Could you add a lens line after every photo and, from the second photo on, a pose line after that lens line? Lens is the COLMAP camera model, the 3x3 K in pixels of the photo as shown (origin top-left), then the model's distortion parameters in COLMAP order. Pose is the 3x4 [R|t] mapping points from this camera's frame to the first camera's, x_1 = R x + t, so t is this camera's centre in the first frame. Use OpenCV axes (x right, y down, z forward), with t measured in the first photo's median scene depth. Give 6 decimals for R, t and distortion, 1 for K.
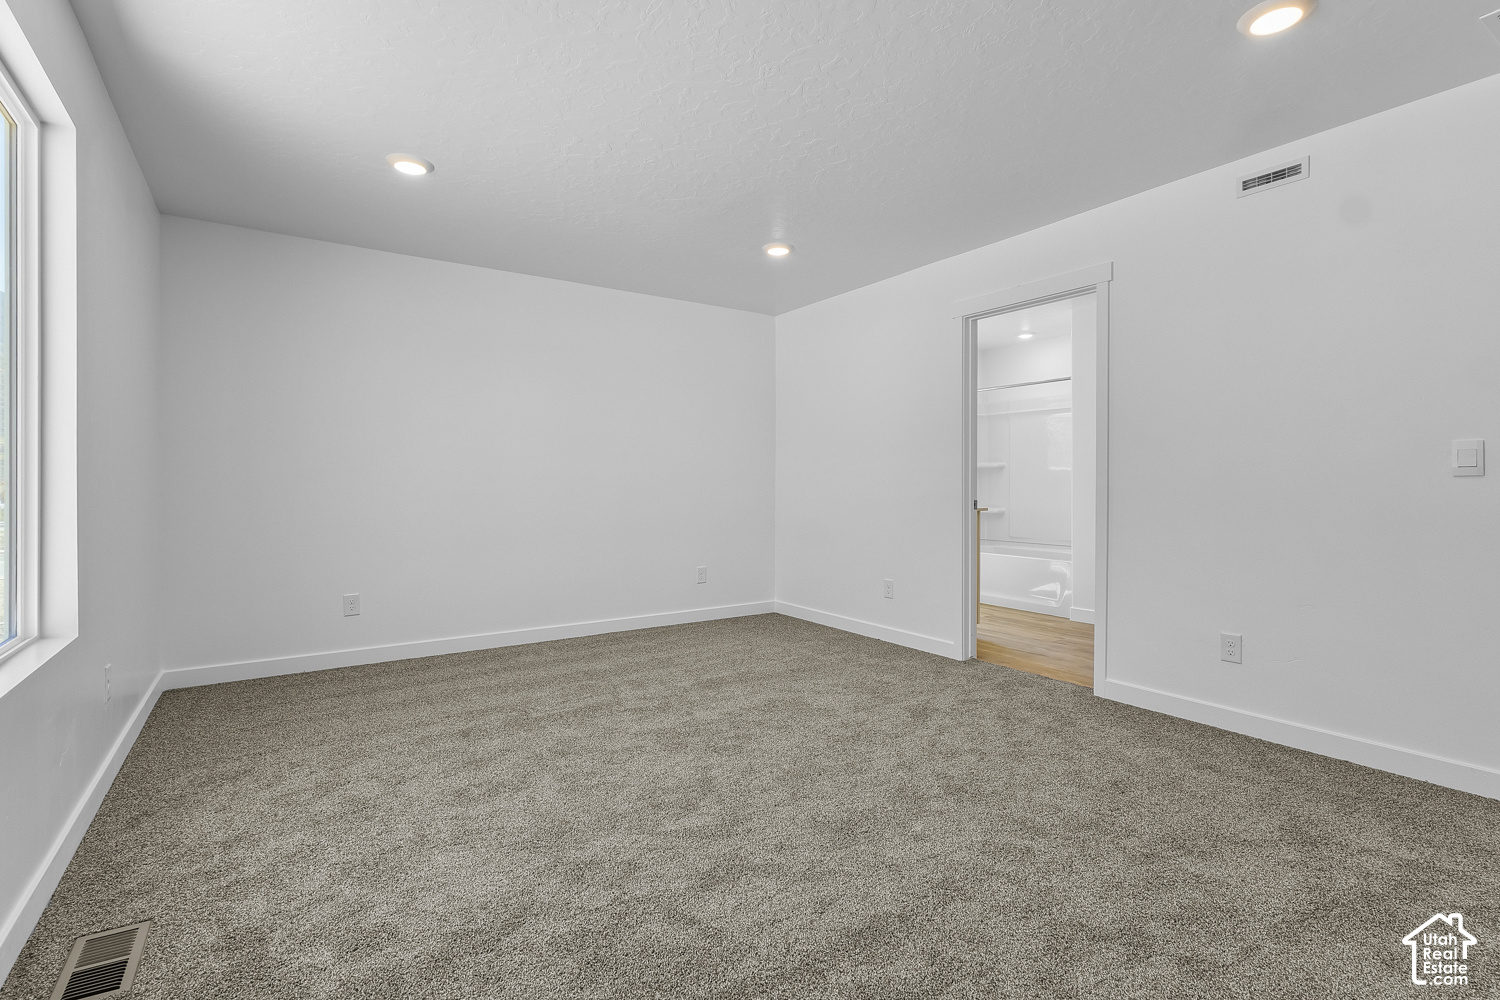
lens RADIAL K [[700.4, 0, 750.8], [0, 700.4, 490.7], [0, 0, 1]] dist [-0.000556, 0.000394]
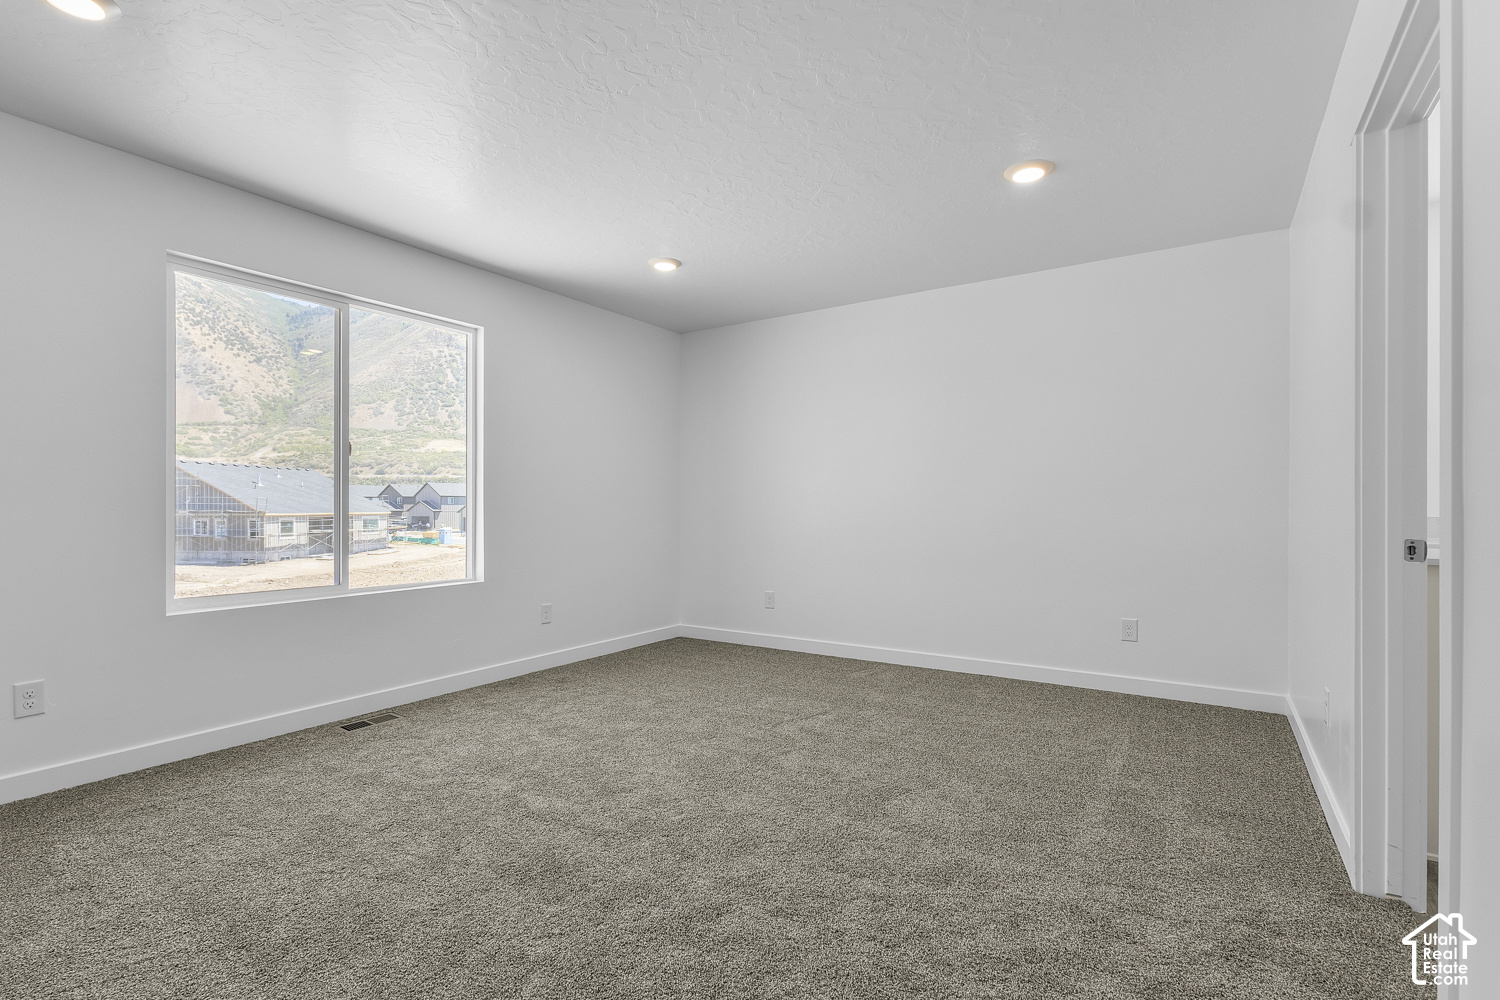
lens RADIAL K [[700.4, 0, 743.5], [0, 700.4, 497.5], [0, 0, 1]] dist [-0.000556, 0.000394]
pose [[0.383129, -0.008210, -0.923658, 0.749376], [-0.007267, 0.999903, -0.011902, -0.009353], [0.923666, 0.011272, 0.383032, 0.586233]]
